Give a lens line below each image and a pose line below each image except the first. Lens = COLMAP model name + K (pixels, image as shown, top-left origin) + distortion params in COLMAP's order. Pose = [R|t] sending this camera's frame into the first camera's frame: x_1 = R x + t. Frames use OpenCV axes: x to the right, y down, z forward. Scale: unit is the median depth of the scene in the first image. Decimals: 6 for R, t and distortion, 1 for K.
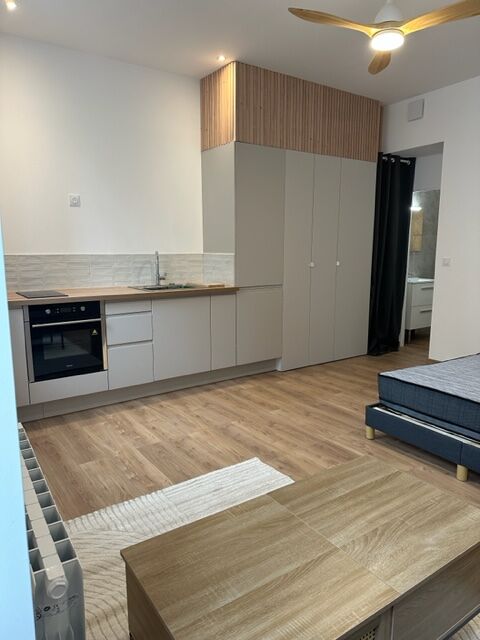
lens RADIAL K [[446.6, 0, 240.0], [0, 446.6, 320.0], [0, 0, 1]] dist [0.101032, -0.125659]
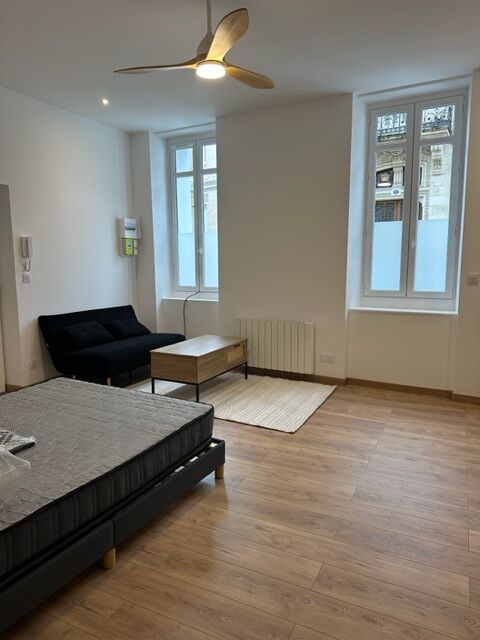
lens RADIAL K [[446.6, 0, 240.0], [0, 446.6, 320.0], [0, 0, 1]] dist [0.101032, -0.125659]
pose [[-0.880279, 0.067667, -0.469607, 0.562066], [-0.075931, 0.956928, 0.280220, -0.248730], [0.468342, 0.282330, -0.837225, 1.455412]]
